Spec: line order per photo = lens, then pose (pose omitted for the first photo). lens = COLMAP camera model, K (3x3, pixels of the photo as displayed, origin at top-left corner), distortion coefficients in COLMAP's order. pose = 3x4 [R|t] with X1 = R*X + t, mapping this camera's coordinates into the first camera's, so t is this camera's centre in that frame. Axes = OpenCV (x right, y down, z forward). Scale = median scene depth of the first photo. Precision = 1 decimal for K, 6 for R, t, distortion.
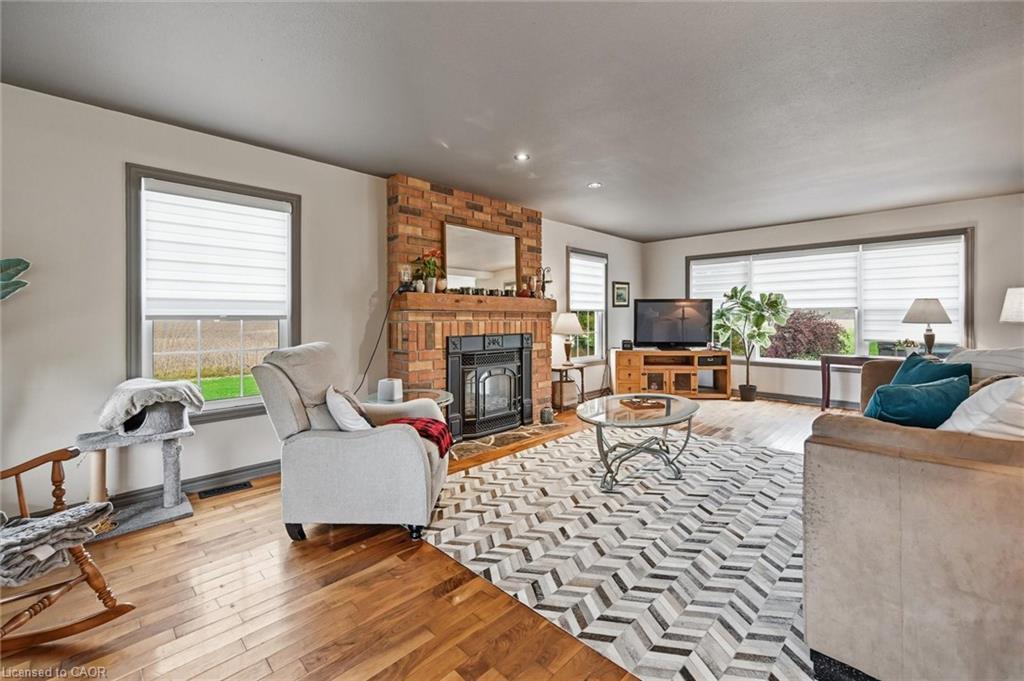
lens RADIAL K [[423.2, 0, 511.9], [0, 423.2, 327.2], [0, 0, 1]] dist [-0.001310, 0.000248]
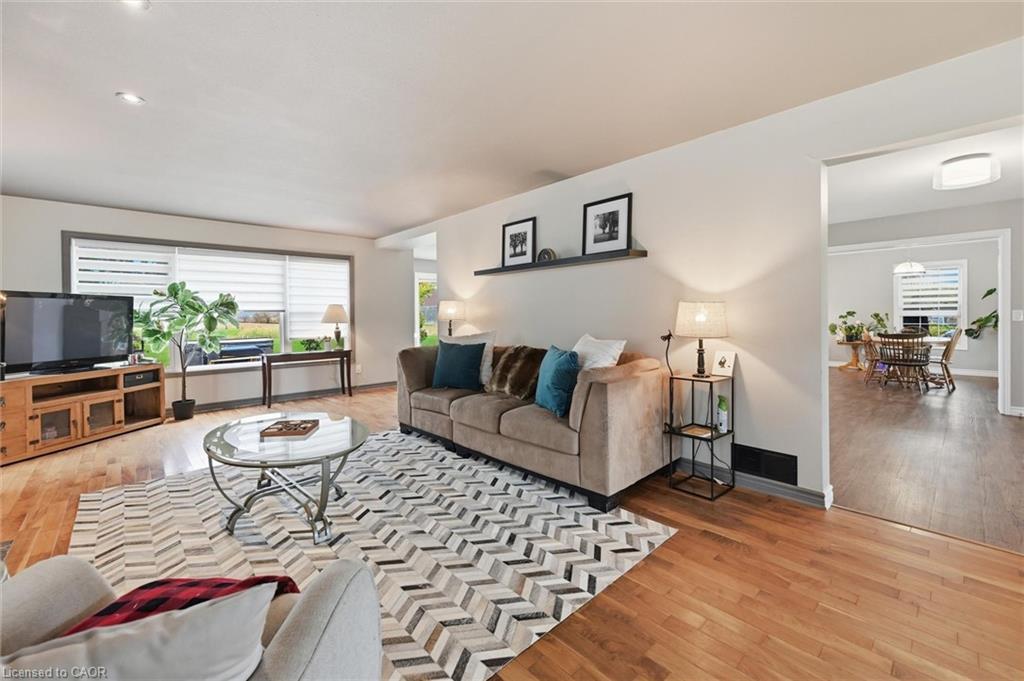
lens RADIAL K [[420.9, 0, 515.7], [0, 420.9, 323.1], [0, 0, 1]] dist [0.001928, -0.000082]
pose [[0.039947, -0.015988, 0.999074, -0.426208], [0.033832, 0.999320, 0.014639, -0.012063], [-0.998629, 0.033216, 0.040461, 0.495187]]
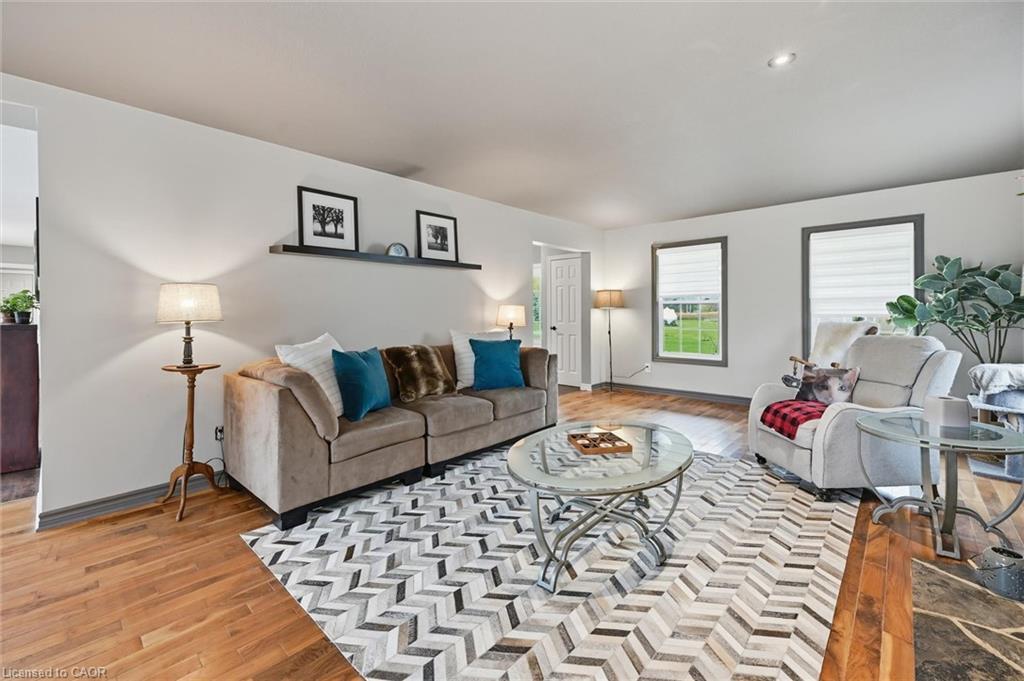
lens RADIAL K [[423.2, 0, 511.9], [0, 423.2, 327.2], [0, 0, 1]] dist [-0.001310, 0.000248]
pose [[-0.999505, 0.007904, -0.030443, 0.426386], [0.006151, 0.998341, 0.057255, -0.037686], [0.030845, 0.057039, -0.997895, 1.518004]]
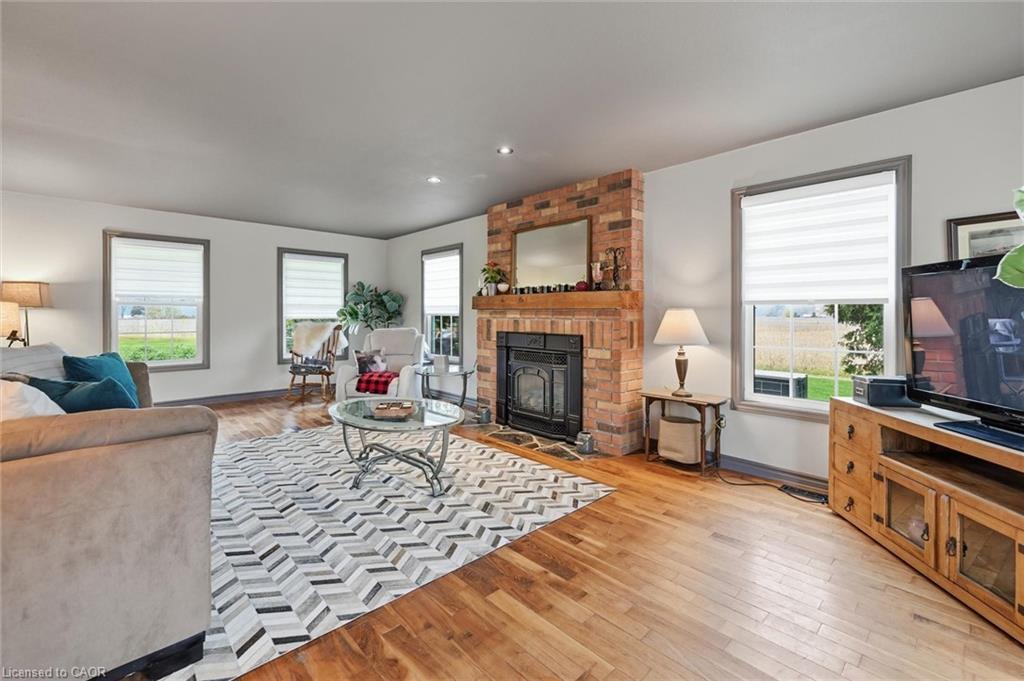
lens RADIAL K [[437.4, 0, 514.2], [0, 437.4, 317.1], [0, 0, 1]] dist [-0.001424, -0.000033]
pose [[-0.034137, 0.008160, -0.999384, 1.164306], [-0.024443, 0.999661, 0.008997, -0.031867], [0.999118, 0.024735, -0.033926, 1.187530]]
